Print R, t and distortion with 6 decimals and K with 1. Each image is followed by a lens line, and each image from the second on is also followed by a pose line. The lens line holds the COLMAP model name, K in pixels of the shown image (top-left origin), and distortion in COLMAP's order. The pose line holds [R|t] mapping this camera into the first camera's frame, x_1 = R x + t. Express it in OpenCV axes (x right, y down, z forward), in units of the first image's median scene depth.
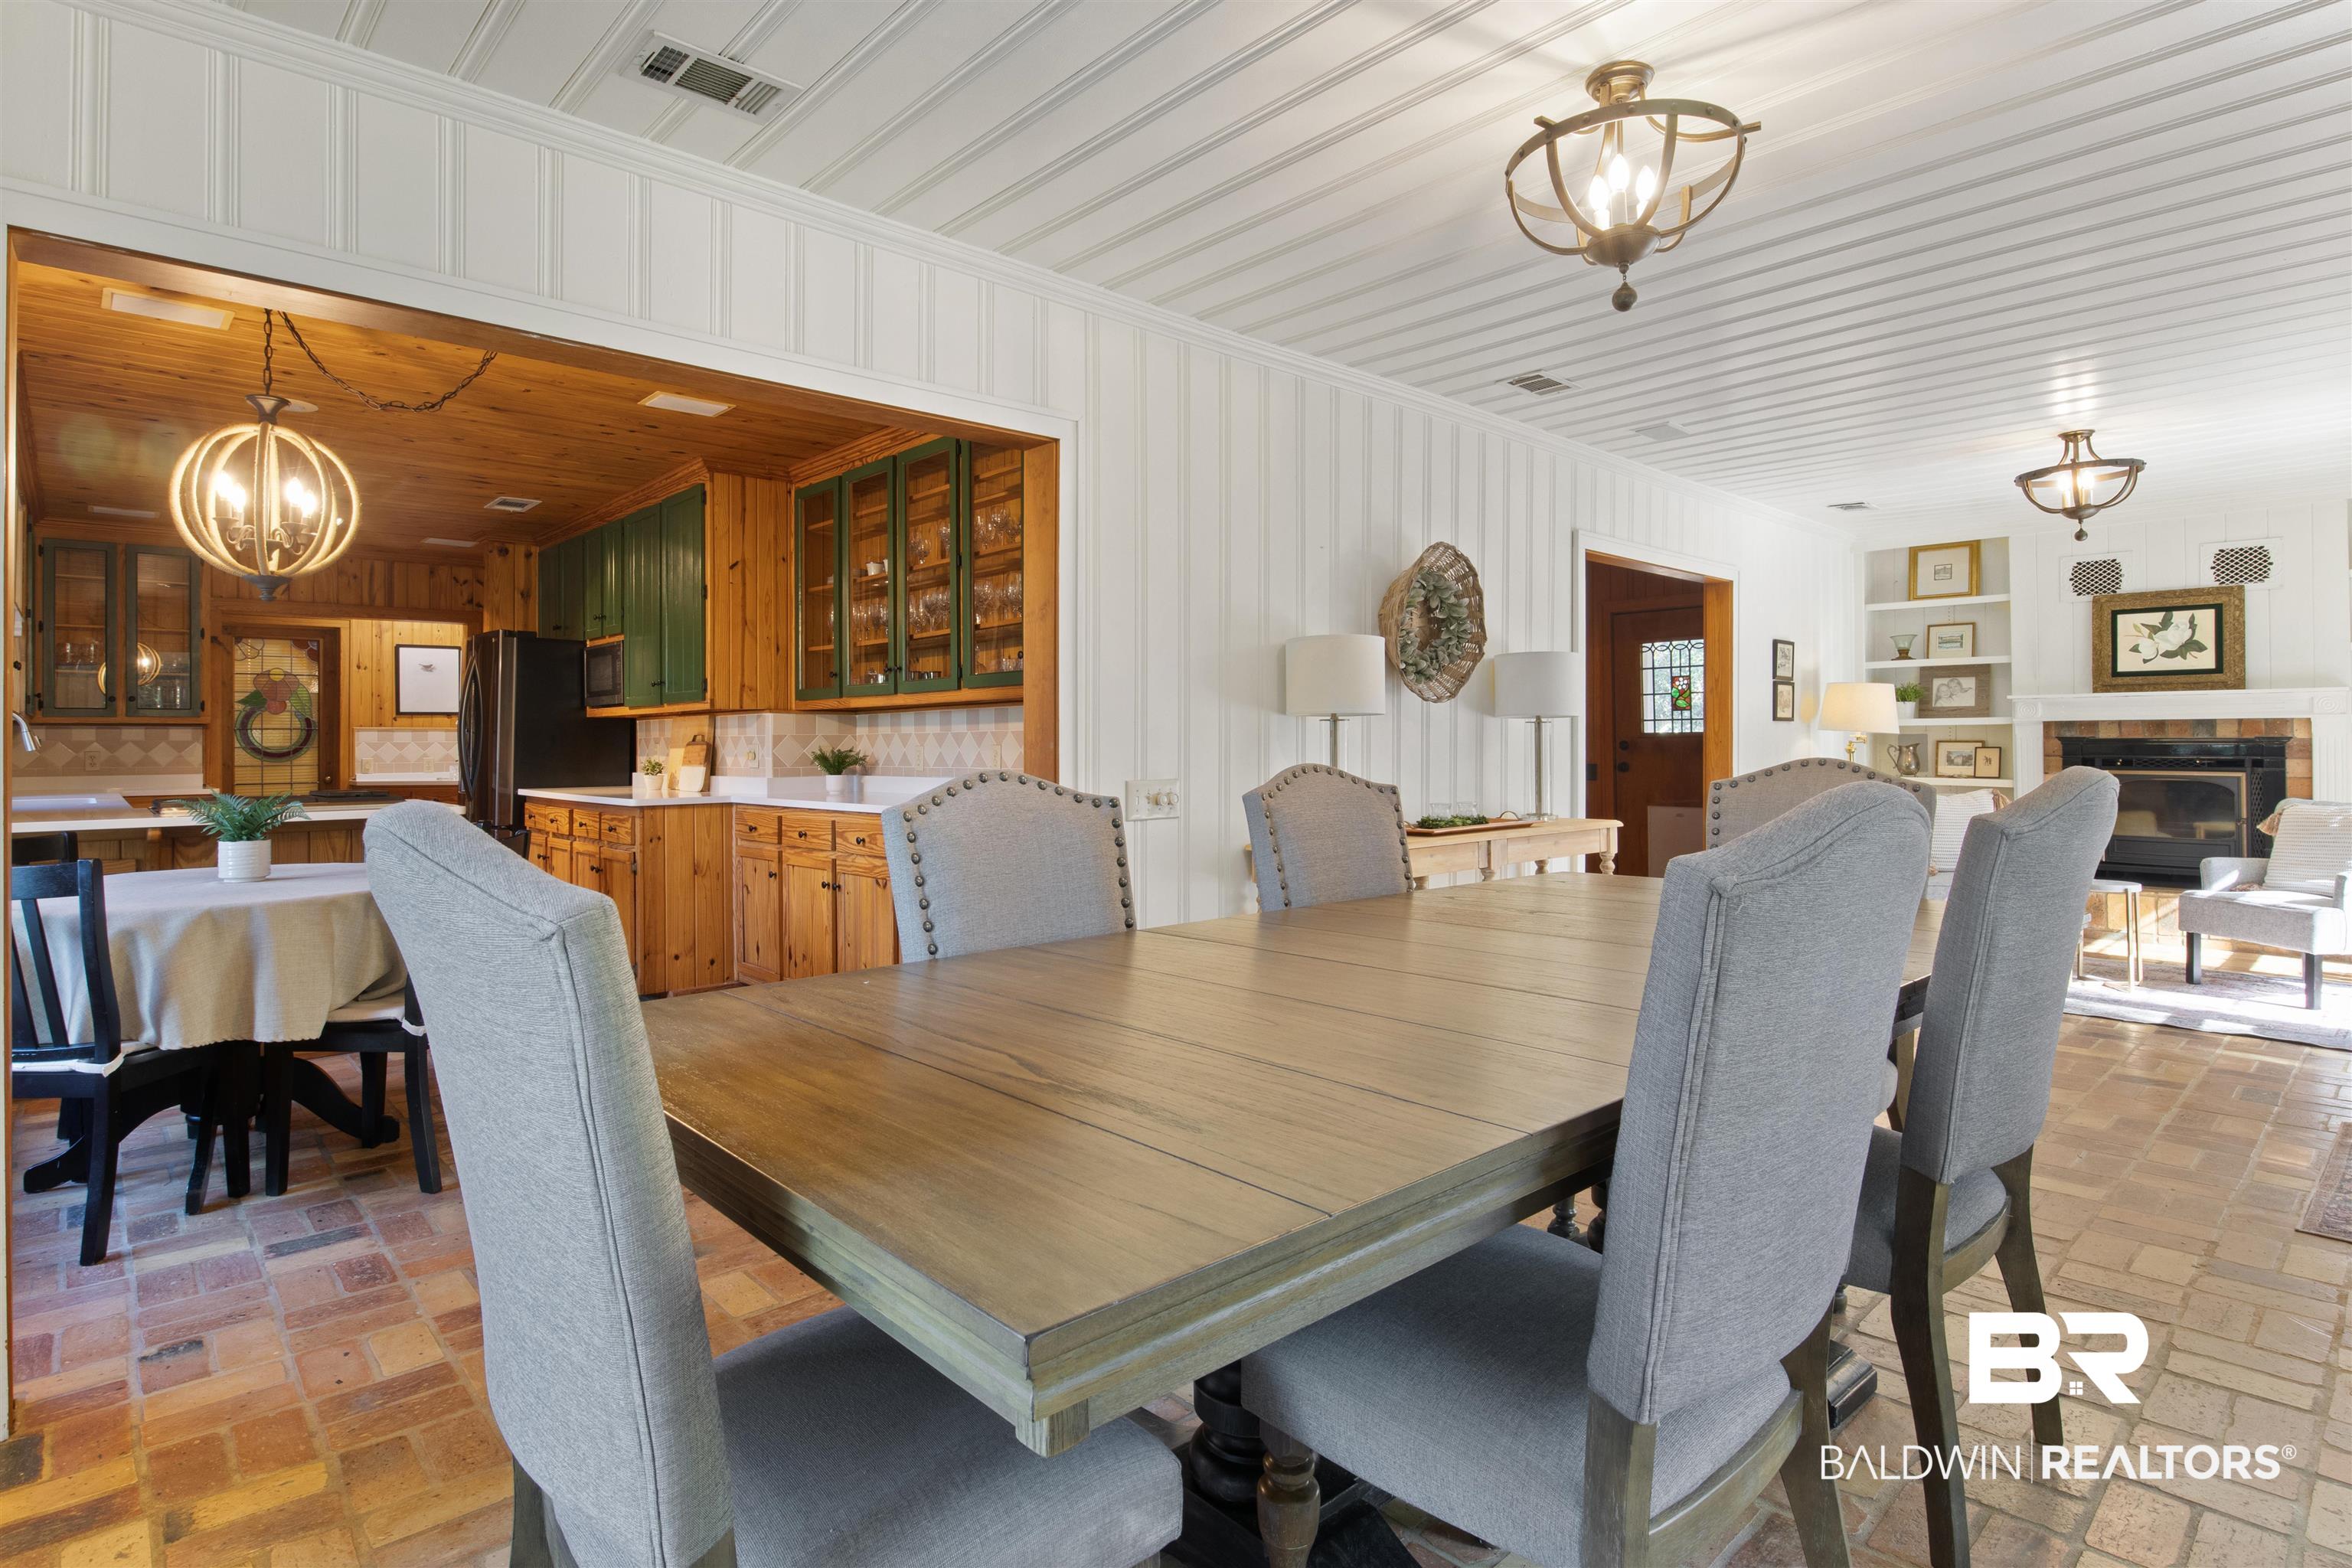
lens RADIAL K [[1198.8, 0, 1182.7], [0, 1198.8, 721.2], [0, 0, 1]] dist [-0.003311, -0.000312]
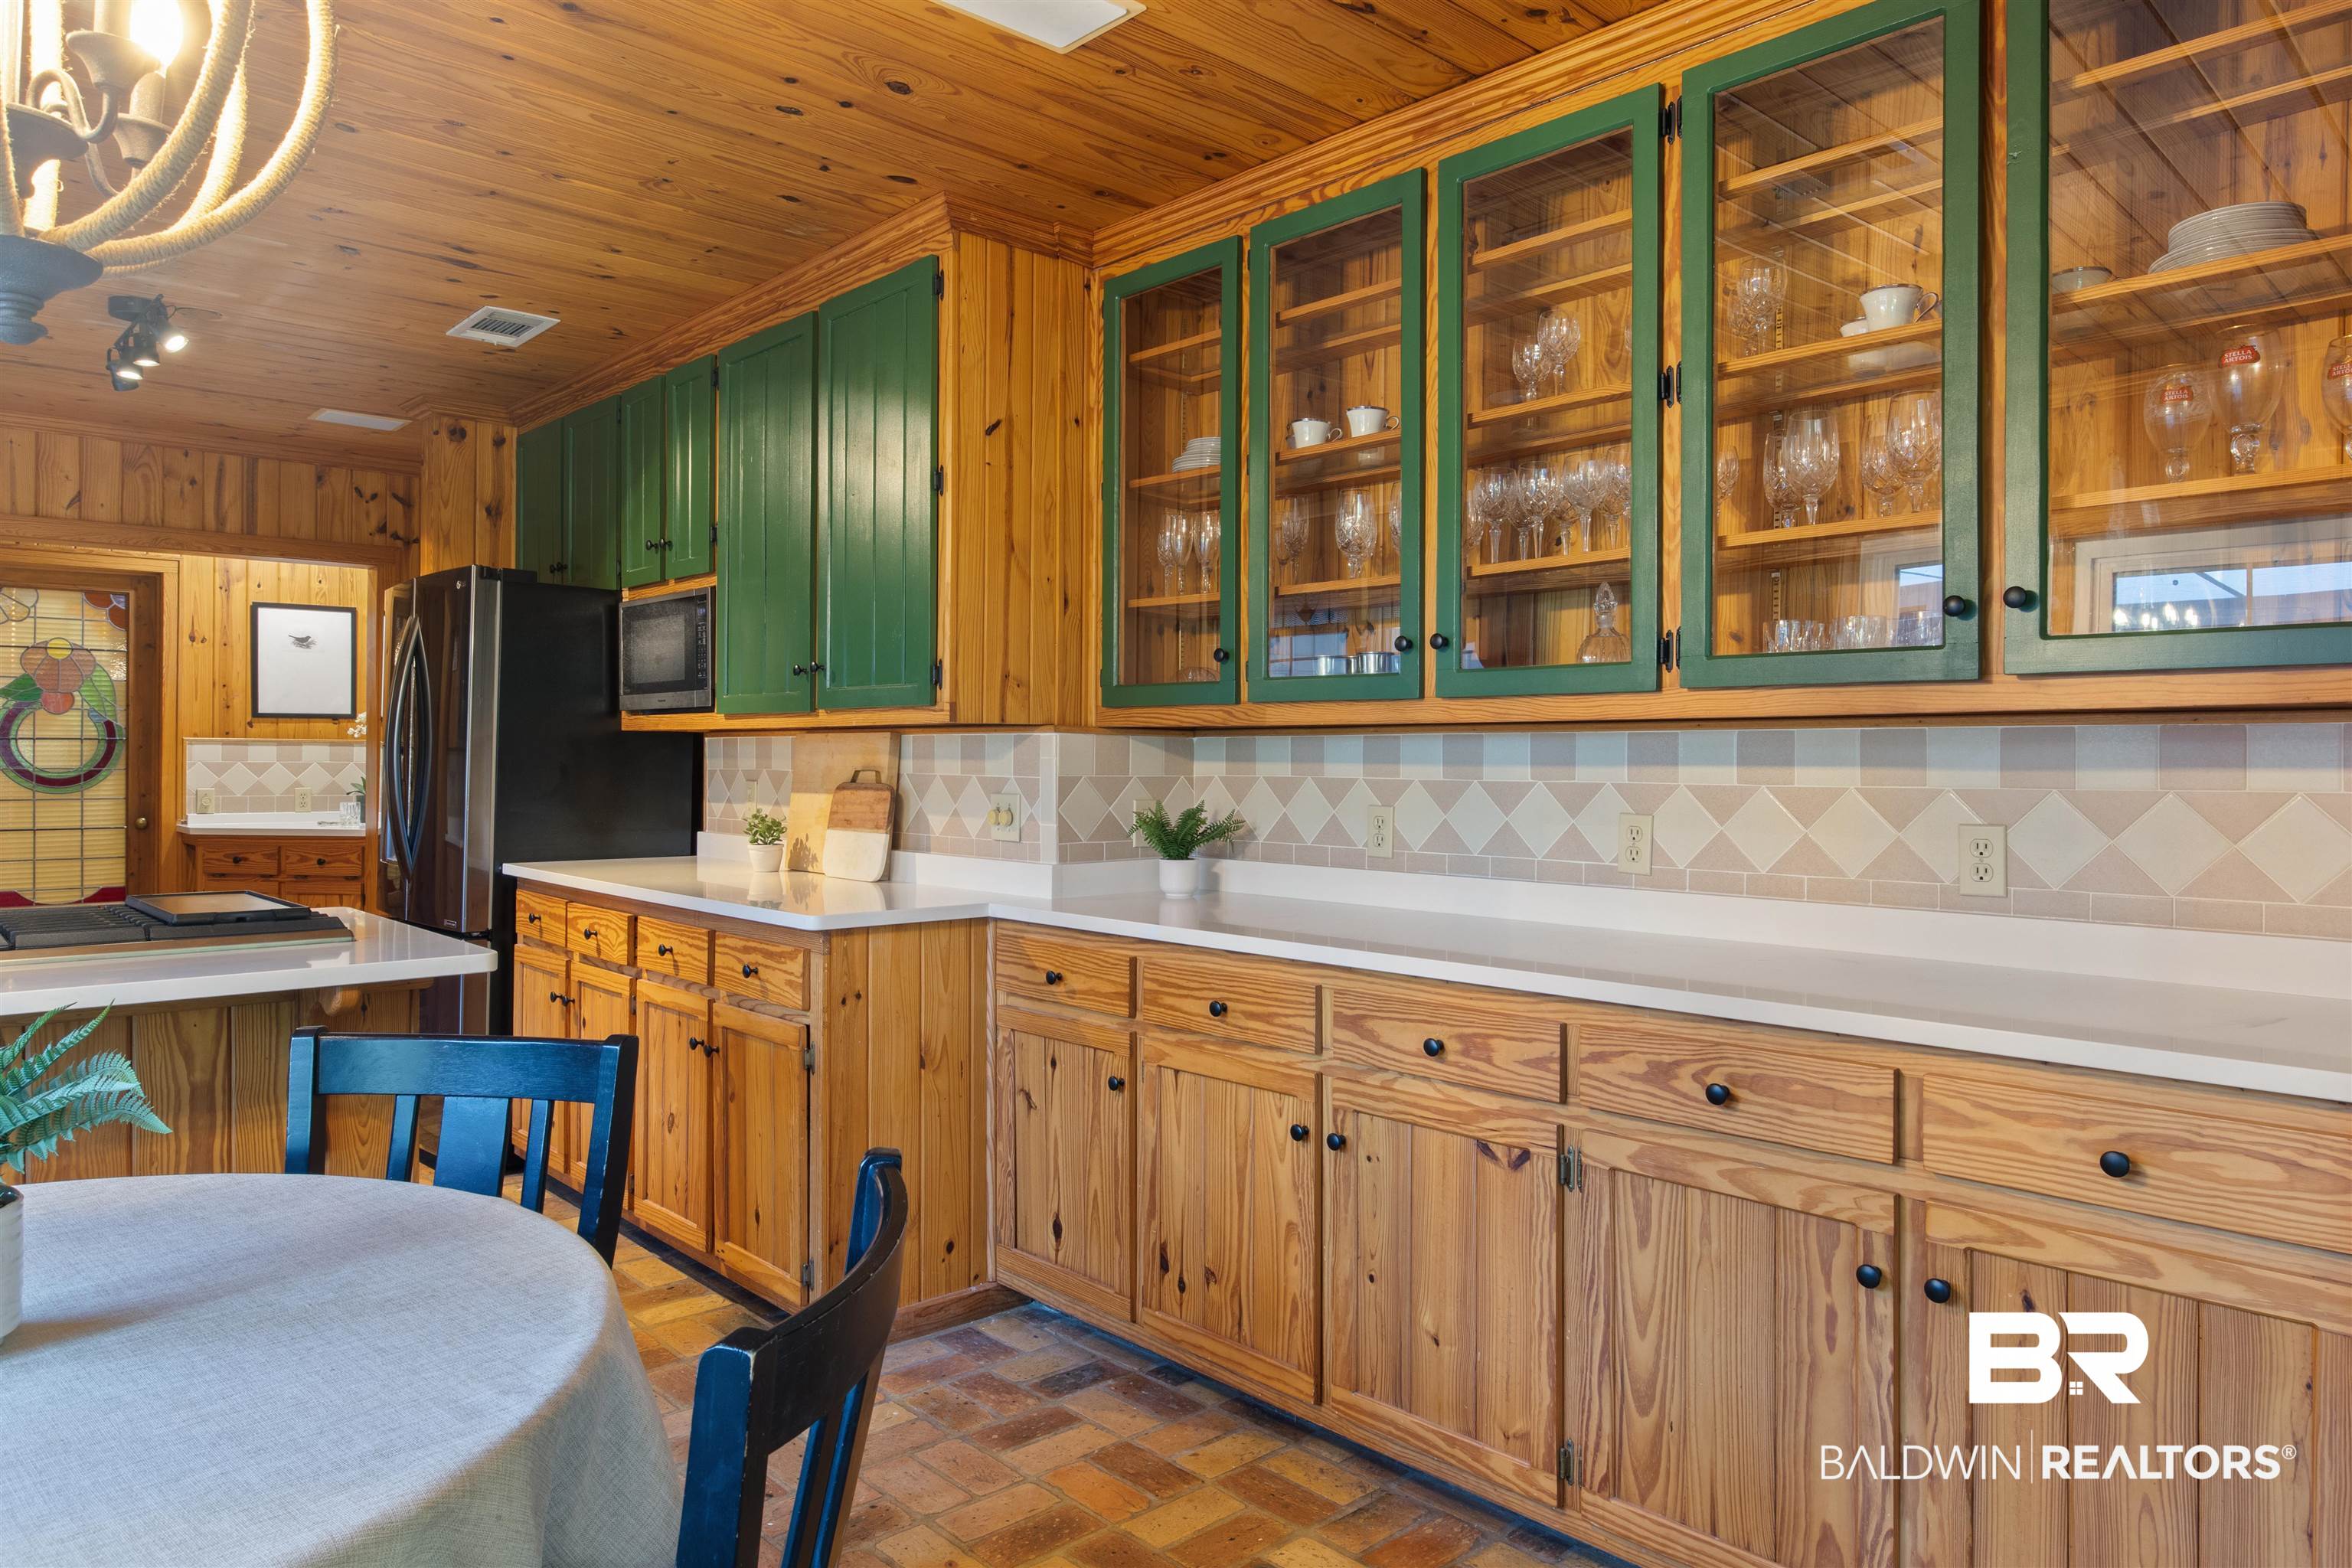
lens RADIAL K [[1496.7, 0, 1177.2], [0, 1496.7, 753.6], [0, 0, 1]] dist [-0.006741, -0.002172]
pose [[0.999882, 0.014525, -0.005067, -0.272533], [-0.014449, 0.999787, 0.014730, -0.007451], [0.005280, -0.014655, 0.999879, 0.362220]]
